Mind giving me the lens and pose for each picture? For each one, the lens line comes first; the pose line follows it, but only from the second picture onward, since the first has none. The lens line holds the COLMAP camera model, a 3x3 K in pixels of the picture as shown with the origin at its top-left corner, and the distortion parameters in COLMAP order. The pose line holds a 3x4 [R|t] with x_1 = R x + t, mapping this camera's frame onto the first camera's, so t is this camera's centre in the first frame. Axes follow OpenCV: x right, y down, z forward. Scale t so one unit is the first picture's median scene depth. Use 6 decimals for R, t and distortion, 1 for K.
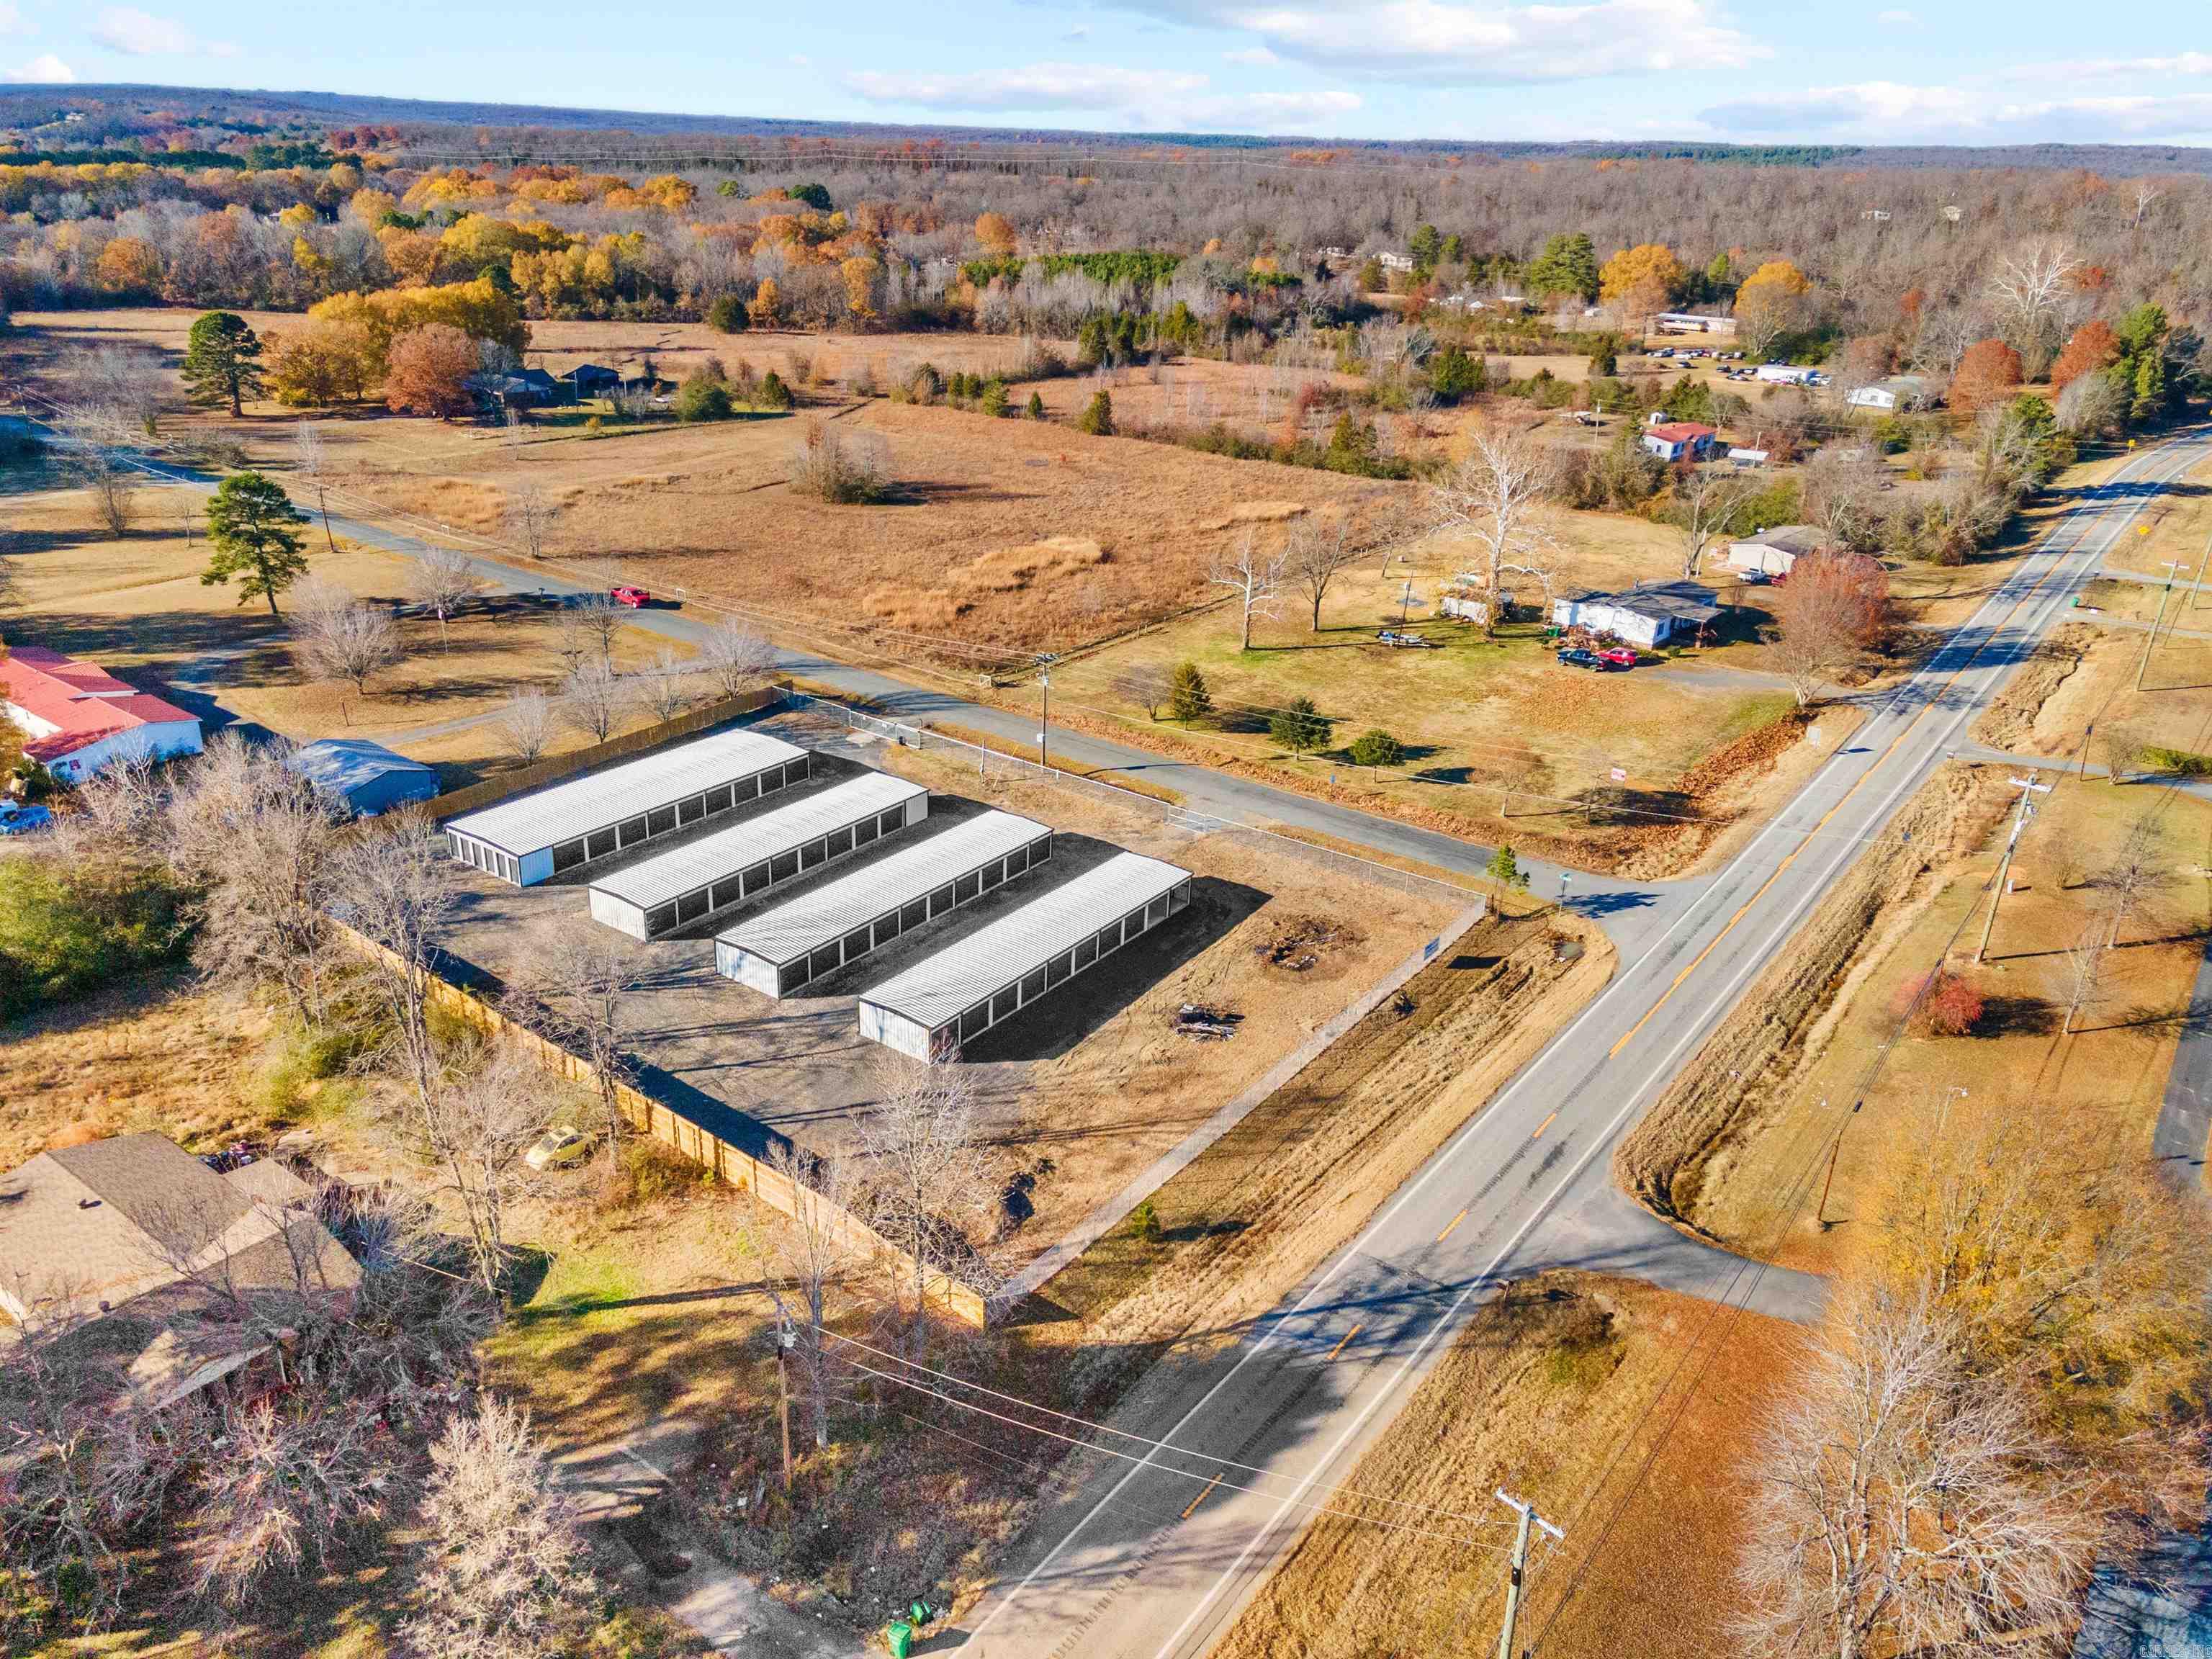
lens RADIAL K [[1599.8, 0, 1085.1], [0, 1599.8, 860.5], [0, 0, 1]] dist [0.035331, -0.006593]
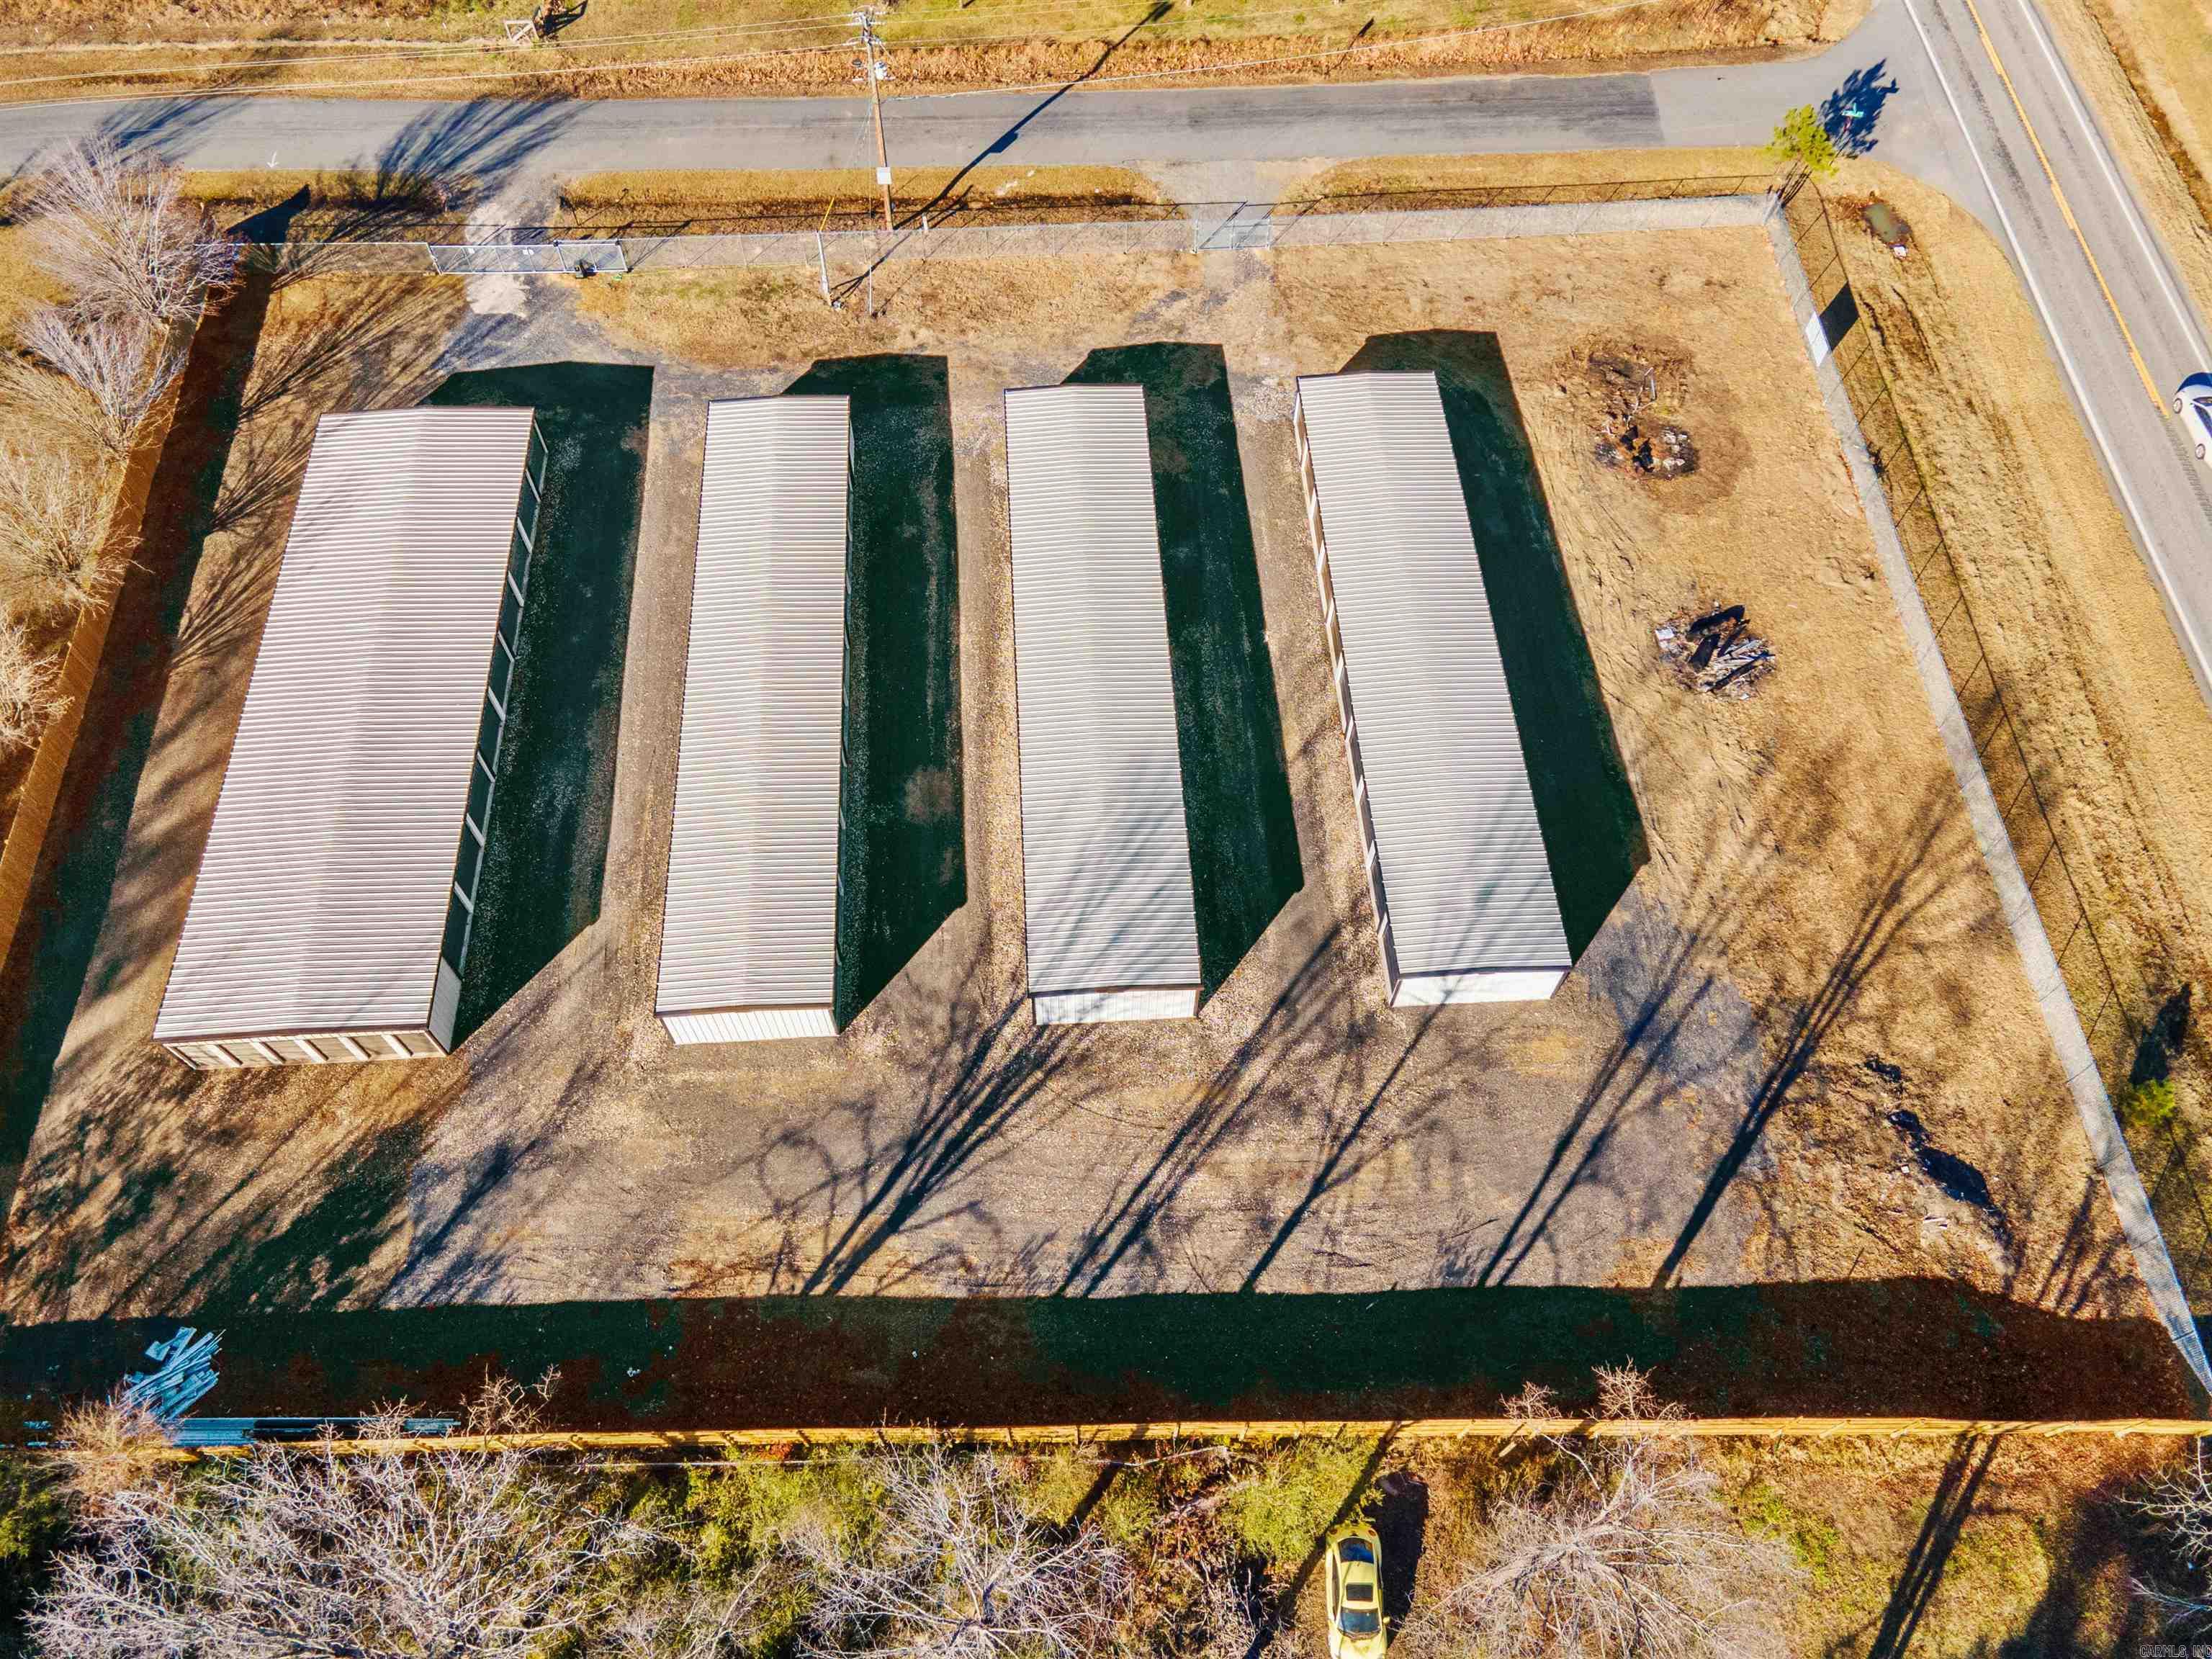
lens RADIAL K [[1599.8, 0, 1085.1], [0, 1599.8, 860.5], [0, 0, 1]] dist [0.035331, -0.006593]
pose [[0.772964, -0.561809, 0.294784, -0.317714], [0.279470, 0.718624, 0.636770, -0.284044], [-0.569582, -0.409817, 0.712479, 0.581216]]
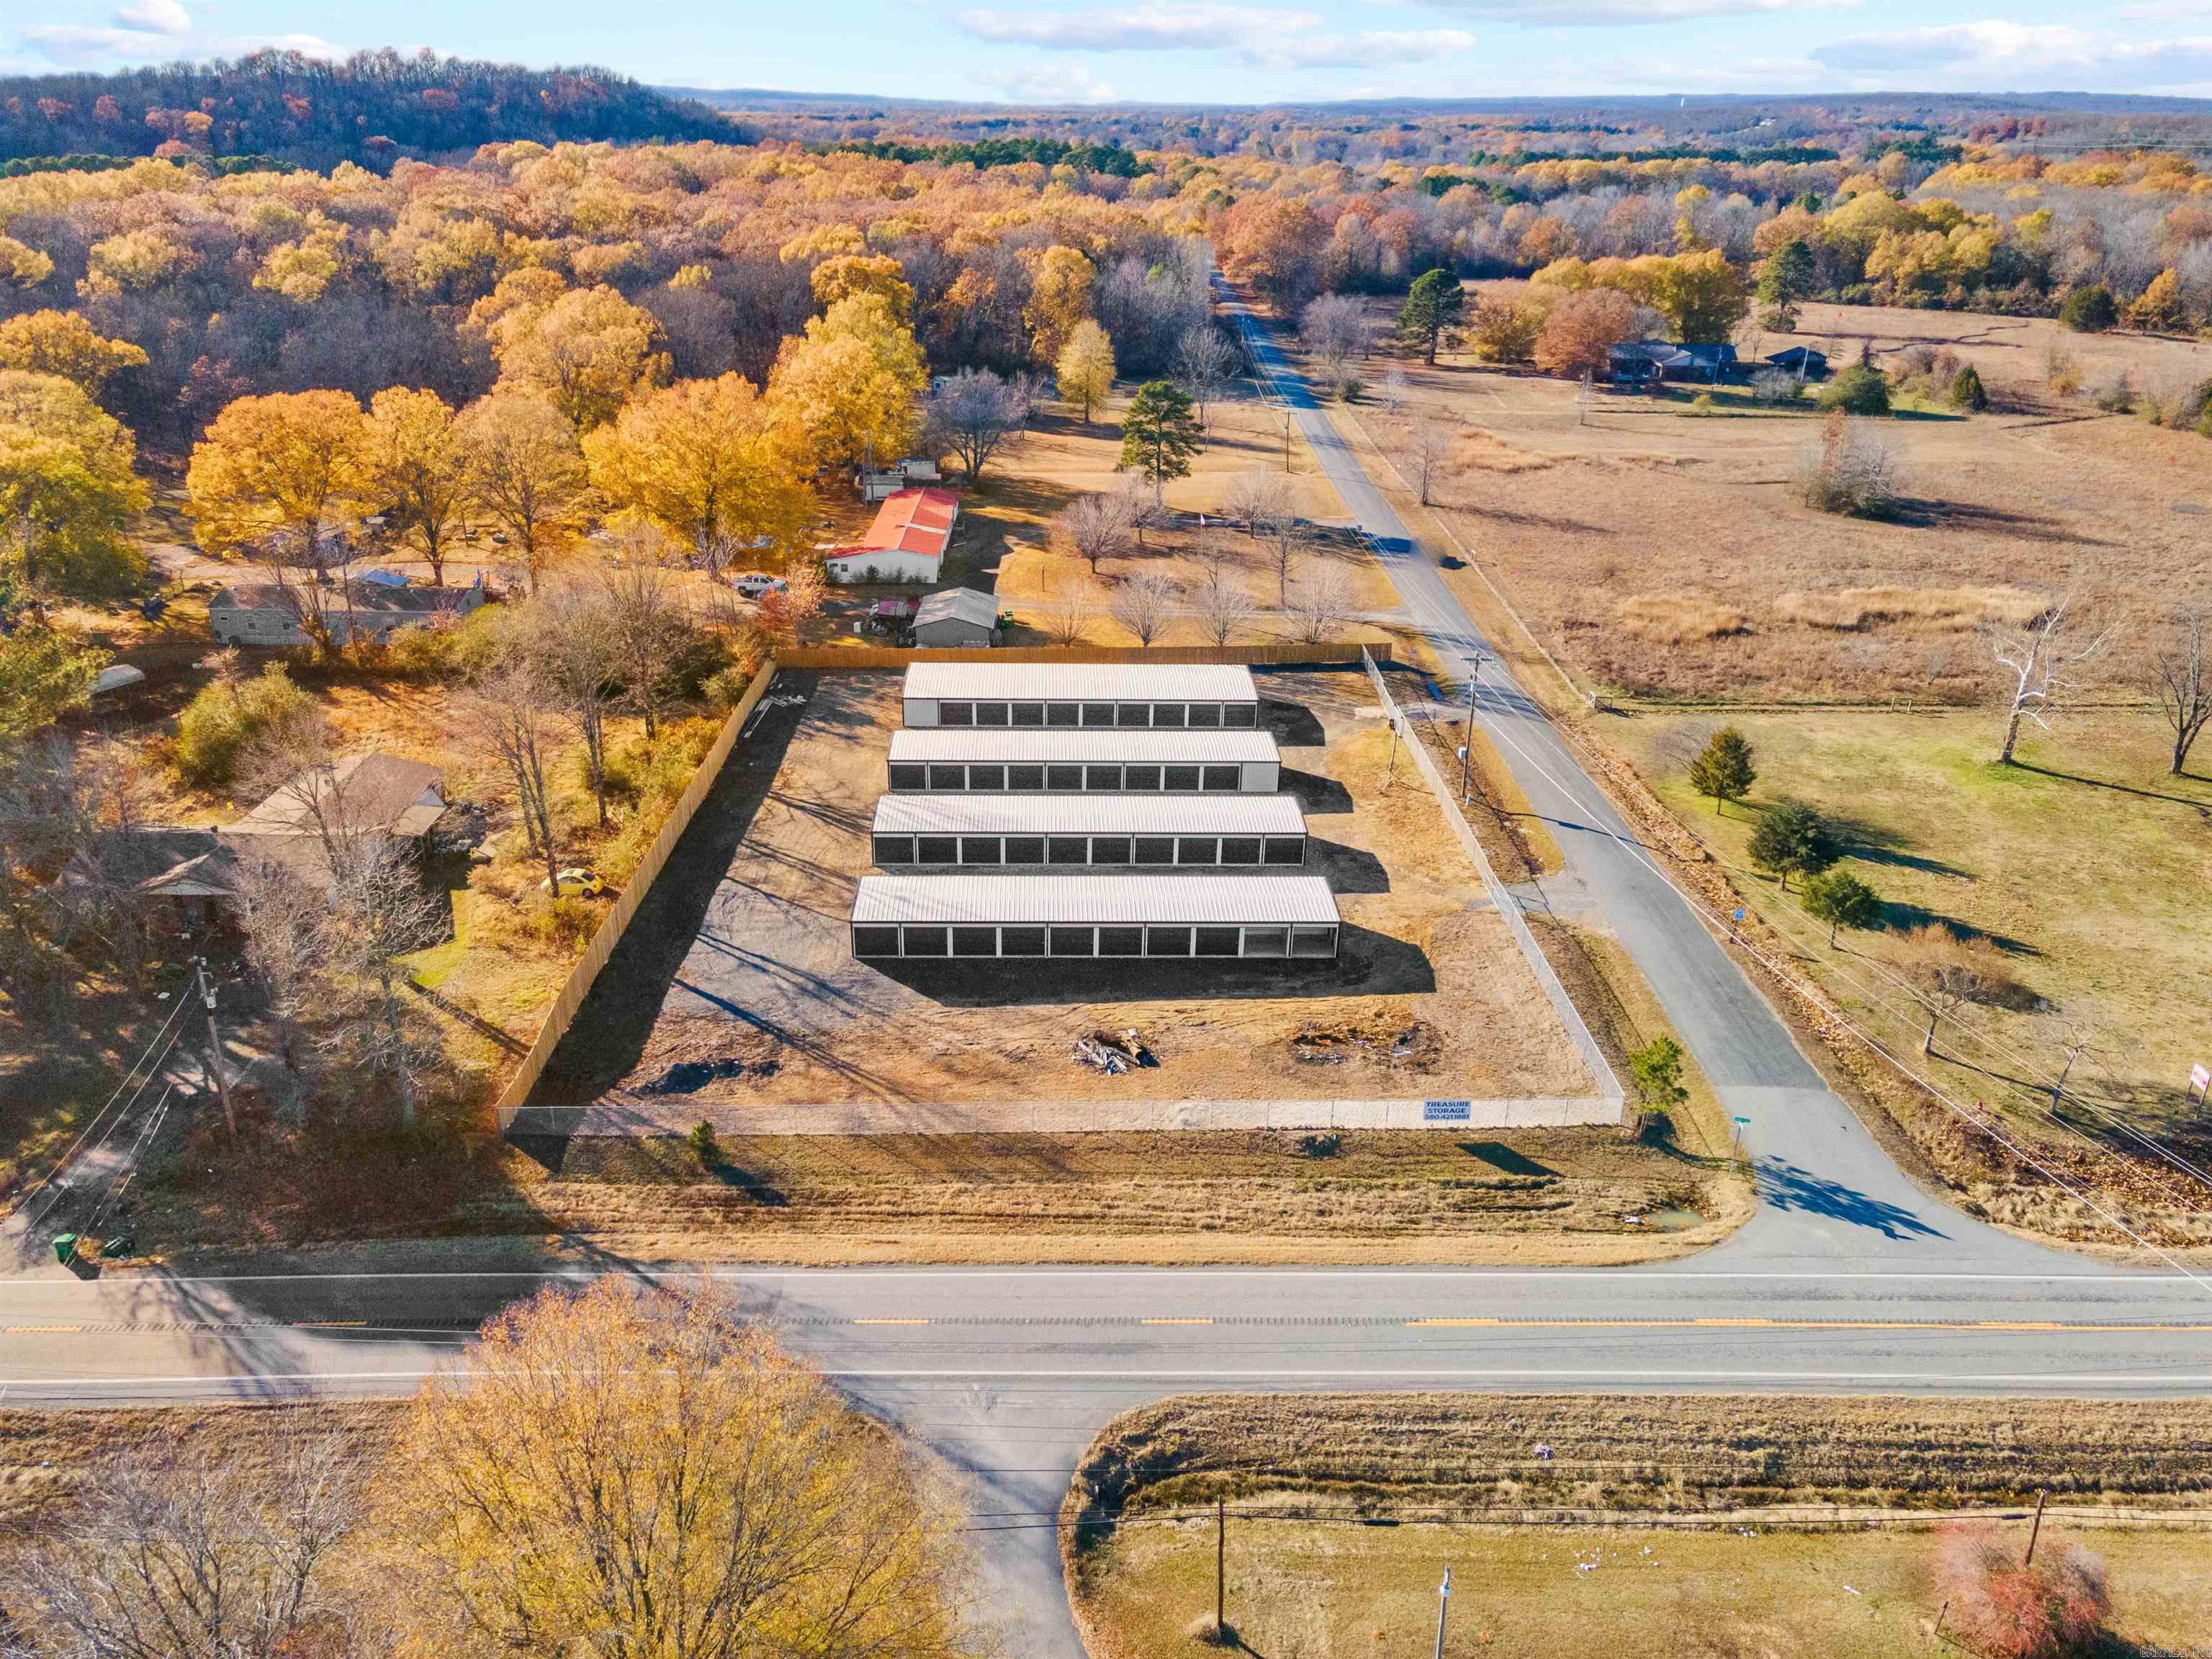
lens RADIAL K [[1599.8, 0, 1085.1], [0, 1599.8, 860.5], [0, 0, 1]] dist [0.035331, -0.006593]
pose [[0.608788, 0.317186, -0.727166, 0.578181], [-0.318590, 0.937185, 0.142070, -0.096382], [0.726552, 0.145177, 0.671600, 0.361718]]
